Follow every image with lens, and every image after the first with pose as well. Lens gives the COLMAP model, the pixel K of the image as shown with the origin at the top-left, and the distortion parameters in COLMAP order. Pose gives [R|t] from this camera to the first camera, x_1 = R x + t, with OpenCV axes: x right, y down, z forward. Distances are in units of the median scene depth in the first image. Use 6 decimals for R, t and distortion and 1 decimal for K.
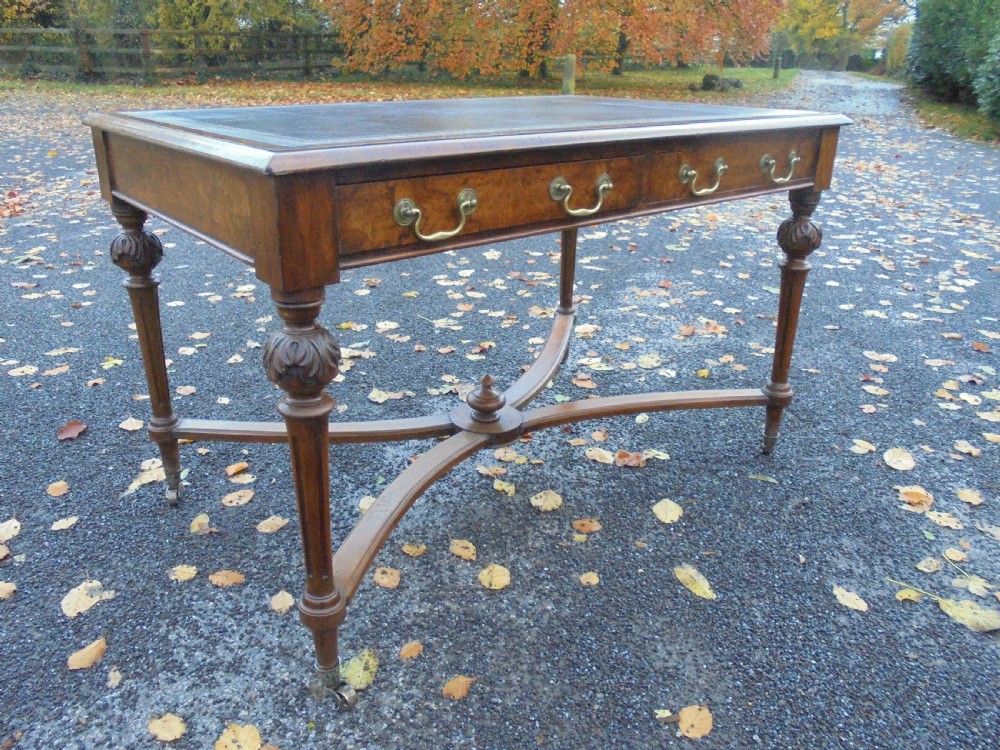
lens RADIAL K [[763.8, 0, 501.1], [0, 763.8, 374.6], [0, 0, 1]] dist [-0.114929, 0.097835]
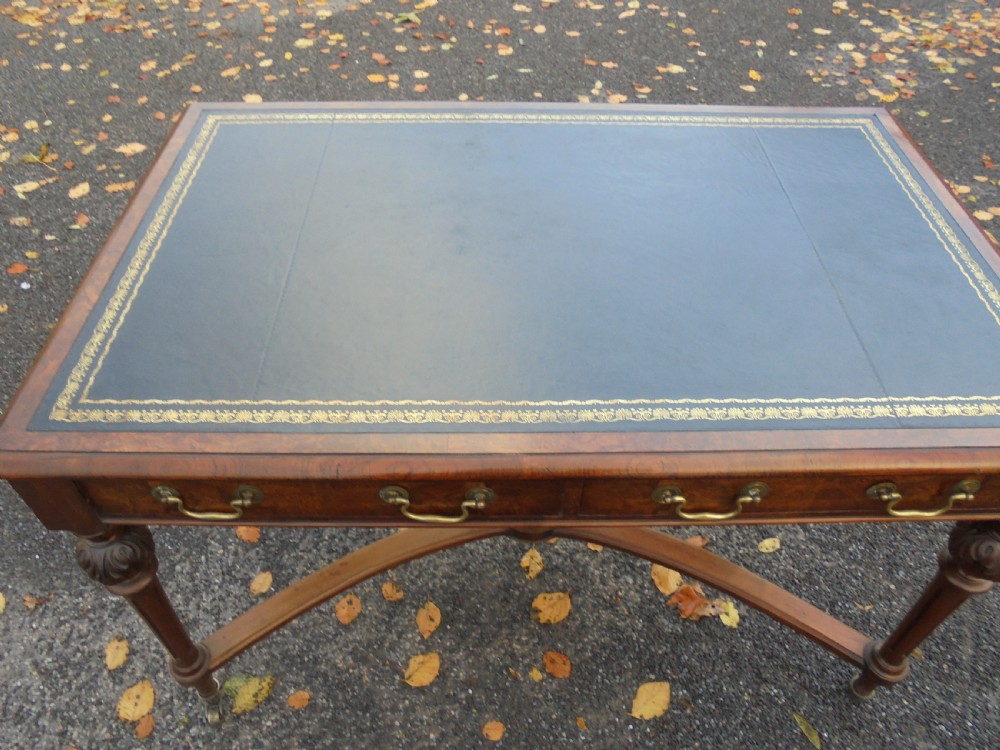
lens RADIAL K [[763.8, 0, 499.6], [0, 763.8, 379.1], [0, 0, 1]] dist [-0.114929, 0.097835]
pose [[0.771150, 0.460014, -0.440131, 0.310672], [-0.249750, 0.854484, 0.455501, -0.510300], [0.585622, -0.241337, 0.773824, 0.343331]]
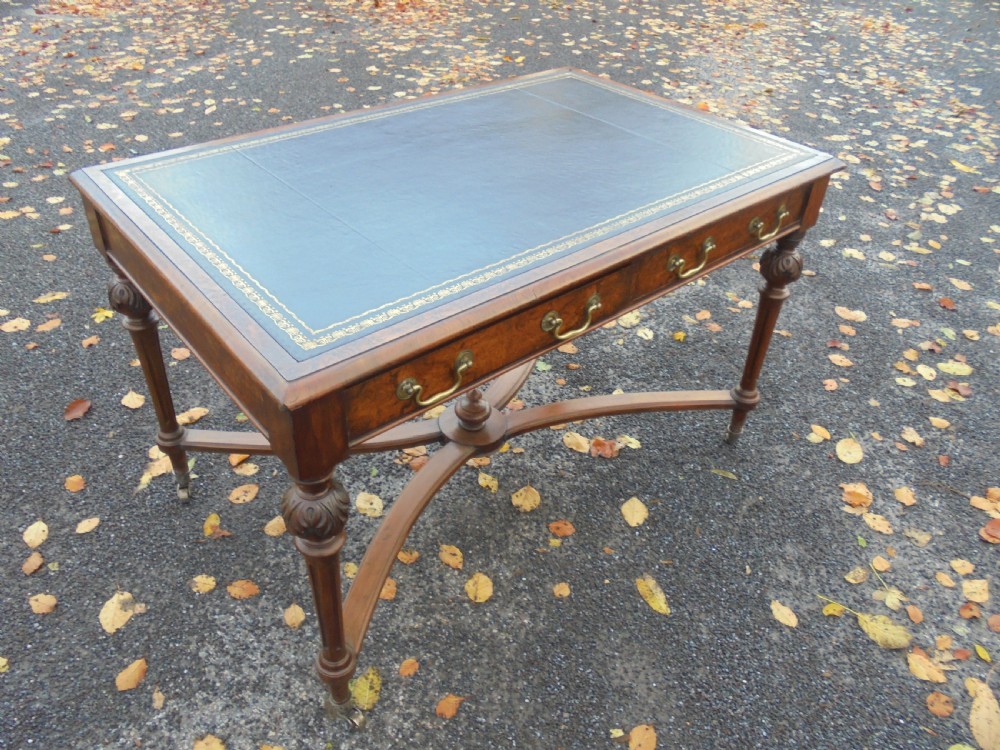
lens RADIAL K [[763.8, 0, 502.3], [0, 763.8, 374.4], [0, 0, 1]] dist [-0.114929, 0.097835]
pose [[0.999237, 0.019074, 0.034080, -0.017434], [-0.026850, 0.969200, 0.244809, -0.300431], [-0.028361, -0.245537, 0.968972, -0.027088]]
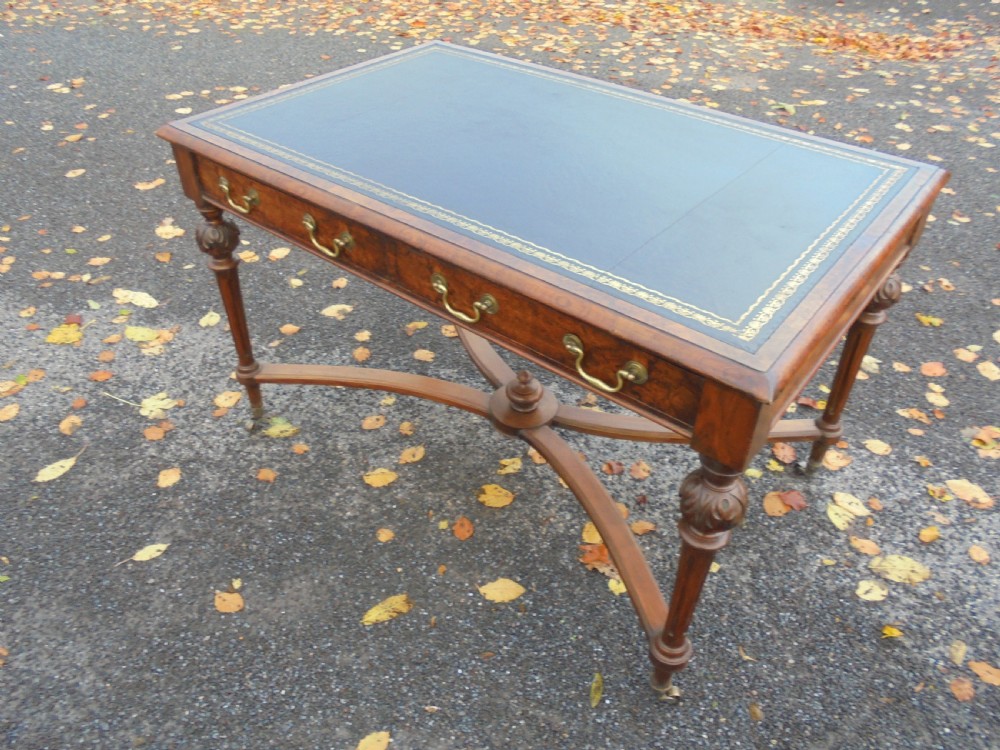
lens RADIAL K [[763.8, 0, 496.8], [0, 763.8, 374.2], [0, 0, 1]] dist [-0.114929, 0.097835]
pose [[0.181030, 0.605289, -0.775147, 0.849949], [-0.384897, 0.768907, 0.510526, -0.555718], [0.905032, 0.205931, 0.372169, 0.611095]]
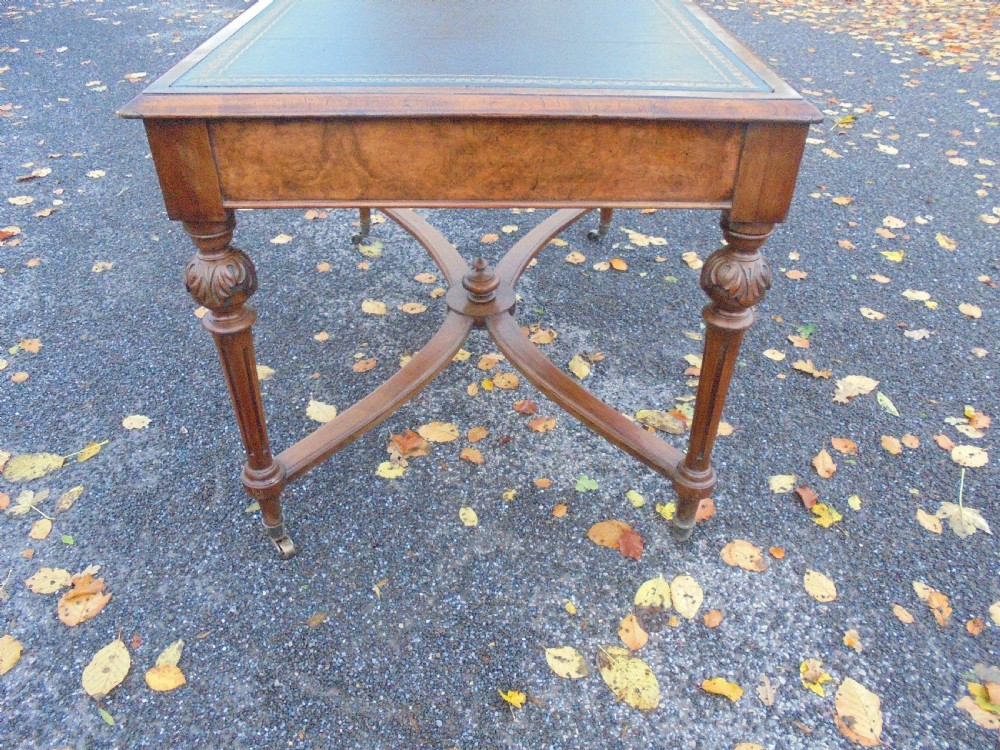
lens RADIAL K [[763.8, 0, 499.2], [0, 763.8, 368.3], [0, 0, 1]] dist [-0.114929, 0.097835]
pose [[-0.637028, 0.443615, -0.630397, 0.723993], [-0.316175, 0.595475, 0.738541, -0.723268], [0.703014, 0.669787, -0.239075, 1.454521]]
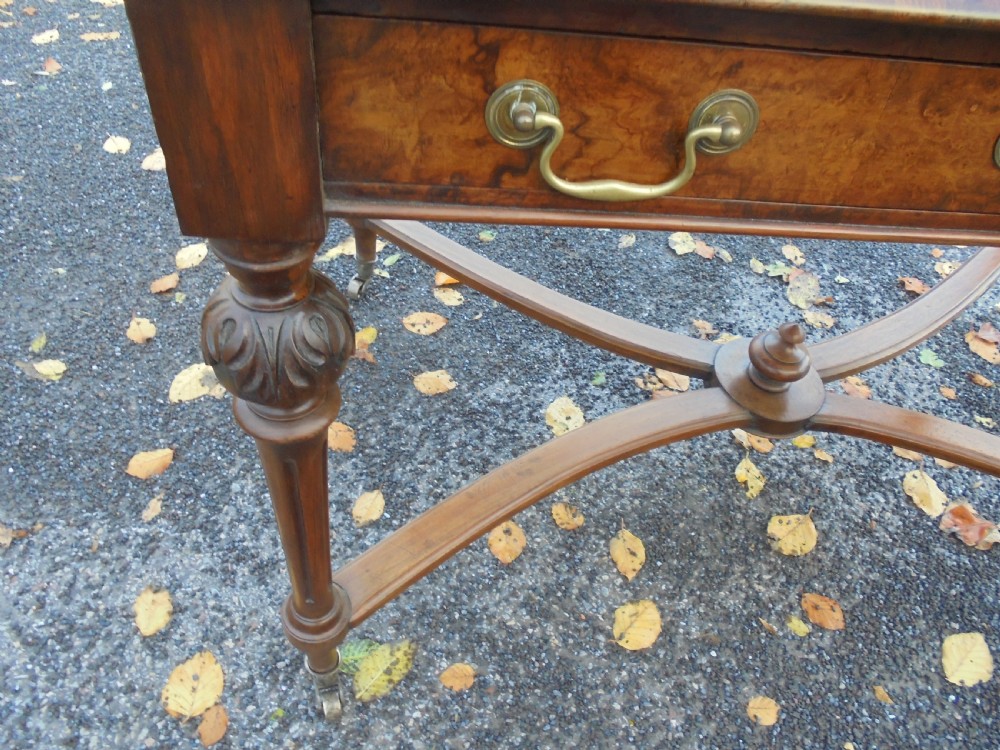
lens RADIAL K [[763.8, 0, 499.9], [0, 763.8, 377.2], [0, 0, 1]] dist [-0.114929, 0.097835]
pose [[0.803297, 0.466006, -0.370882, 0.036595], [-0.303306, 0.856011, 0.418628, -0.153569], [0.512562, -0.223792, 0.828974, 0.395912]]
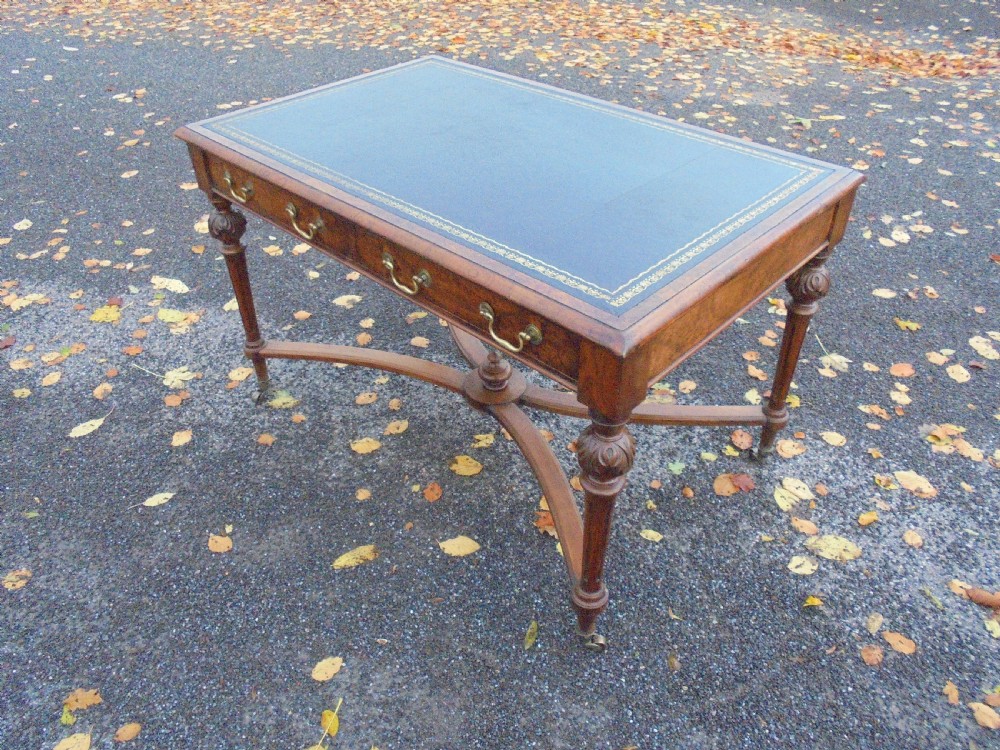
lens RADIAL K [[763.8, 0, 496.8], [0, 763.8, 373.6], [0, 0, 1]] dist [-0.114929, 0.097835]
pose [[0.101340, 0.595477, -0.796955, 0.994425], [-0.373556, 0.765238, 0.524278, -0.627728], [0.922055, 0.244577, 0.299993, 0.705493]]
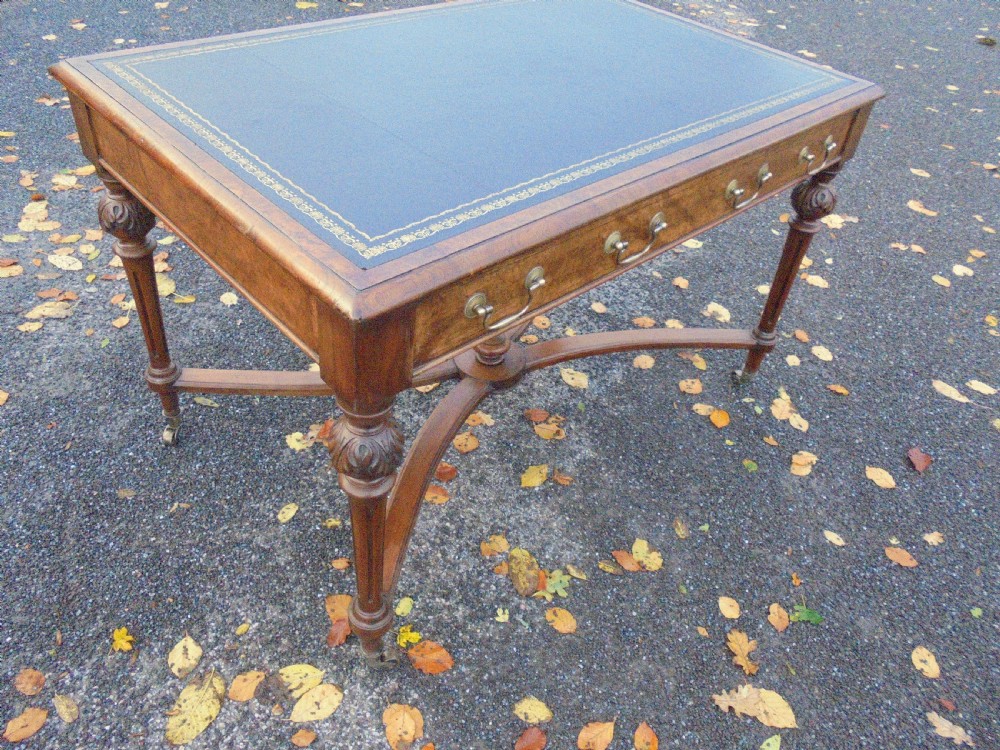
lens RADIAL K [[763.8, 0, 501.9], [0, 763.8, 375.7], [0, 0, 1]] dist [-0.114929, 0.097835]
pose [[-0.991215, -0.041622, -0.125540, 0.099428], [-0.130955, 0.441863, 0.887473, -0.919626], [0.018533, 0.896116, -0.443432, 1.612218]]
